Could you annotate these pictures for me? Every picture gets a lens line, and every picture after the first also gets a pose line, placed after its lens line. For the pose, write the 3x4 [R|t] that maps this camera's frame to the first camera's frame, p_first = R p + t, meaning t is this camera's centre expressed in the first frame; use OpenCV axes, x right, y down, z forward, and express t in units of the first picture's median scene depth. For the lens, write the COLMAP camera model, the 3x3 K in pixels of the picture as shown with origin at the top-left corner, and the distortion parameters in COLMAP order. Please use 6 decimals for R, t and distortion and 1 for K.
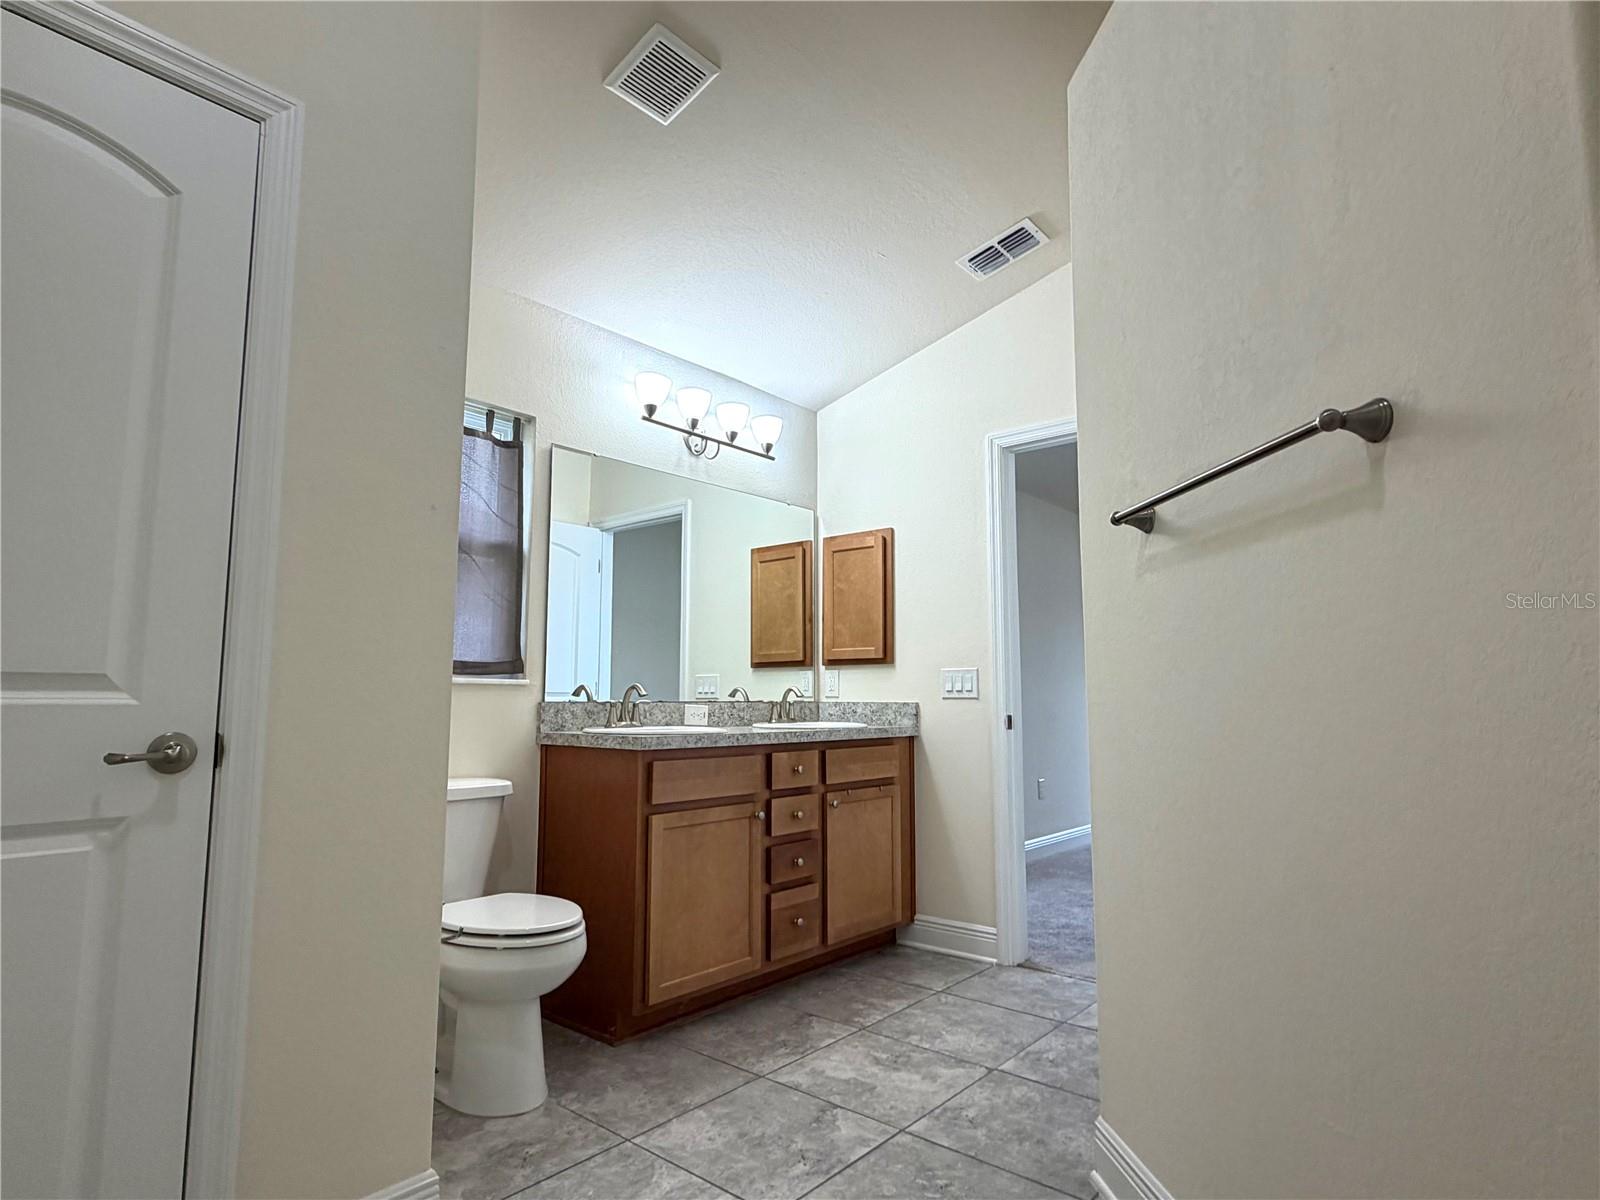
lens RADIAL K [[886.1, 0, 800.0], [0, 886.1, 600.0], [0, 0, 1]] dist [-0.000084, -0.000285]
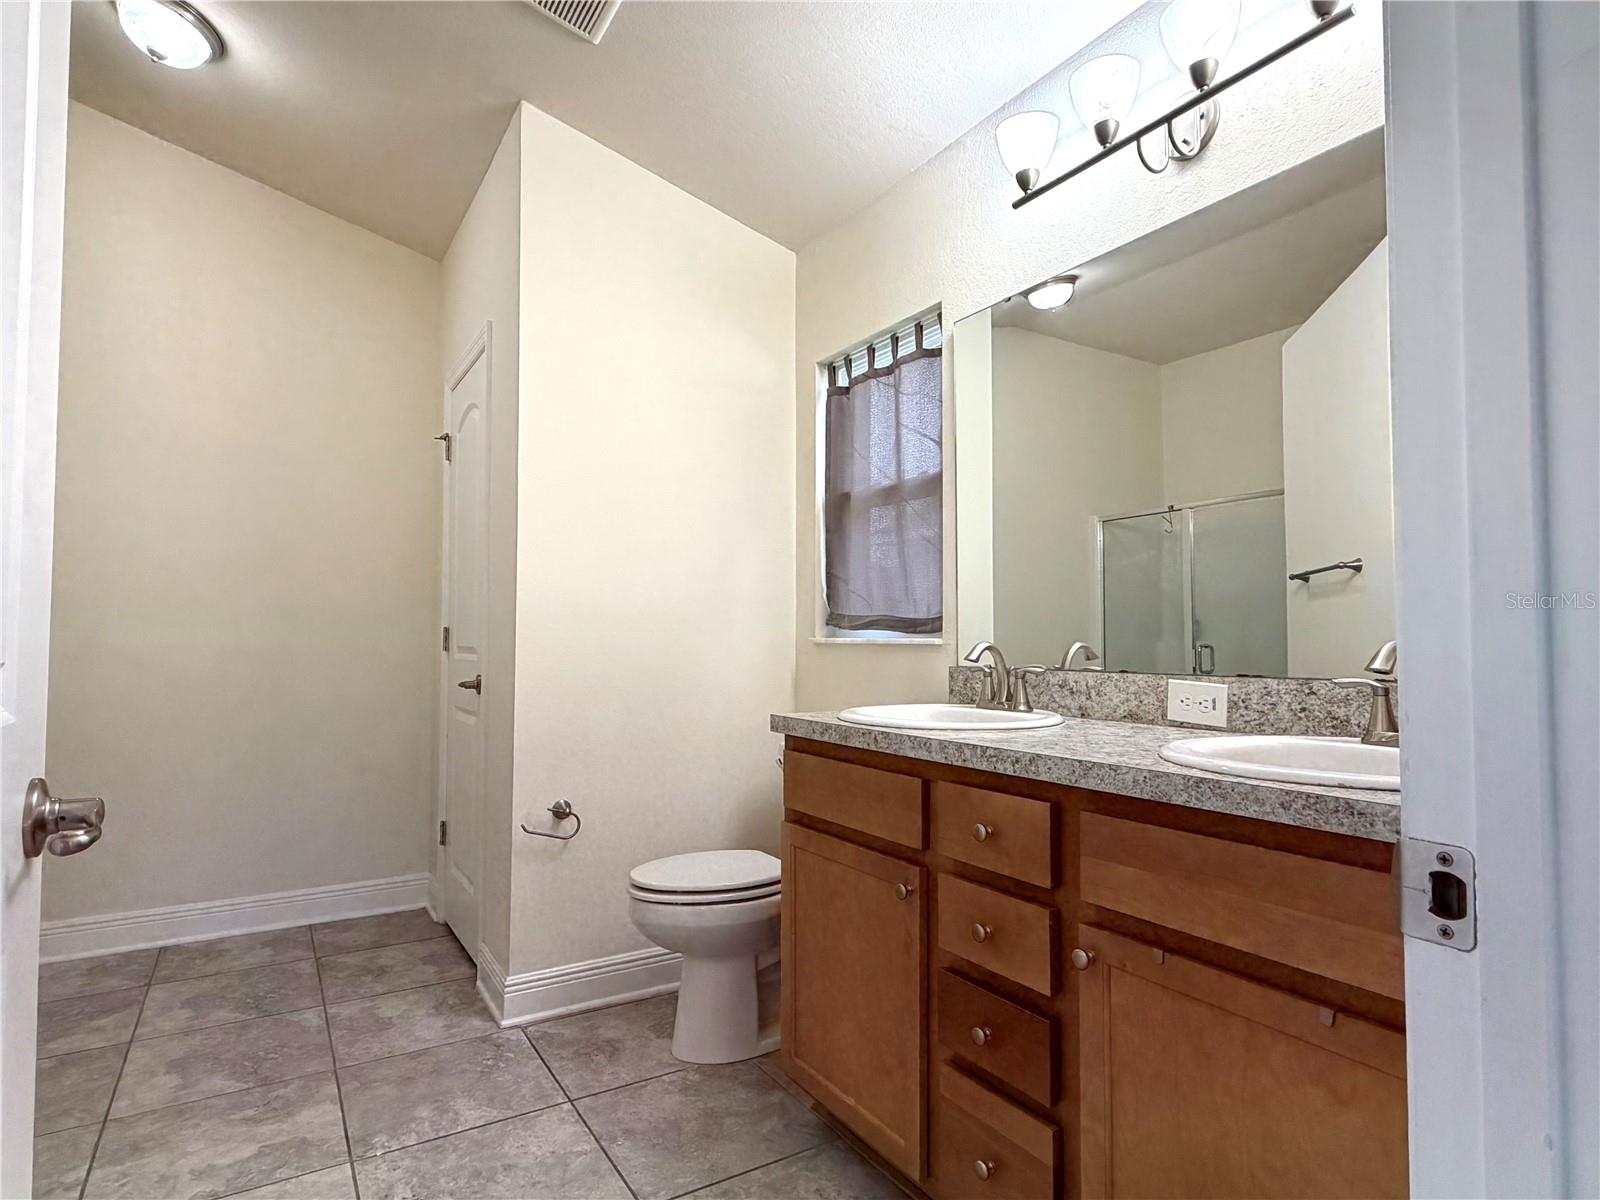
lens RADIAL K [[886.1, 0, 800.0], [0, 886.1, 600.0], [0, 0, 1]] dist [-0.000084, -0.000285]
pose [[-0.322487, -0.042562, -0.945616, 0.477480], [0.108104, 0.990796, -0.081462, 0.106469], [0.940381, -0.128495, -0.314918, 1.118706]]
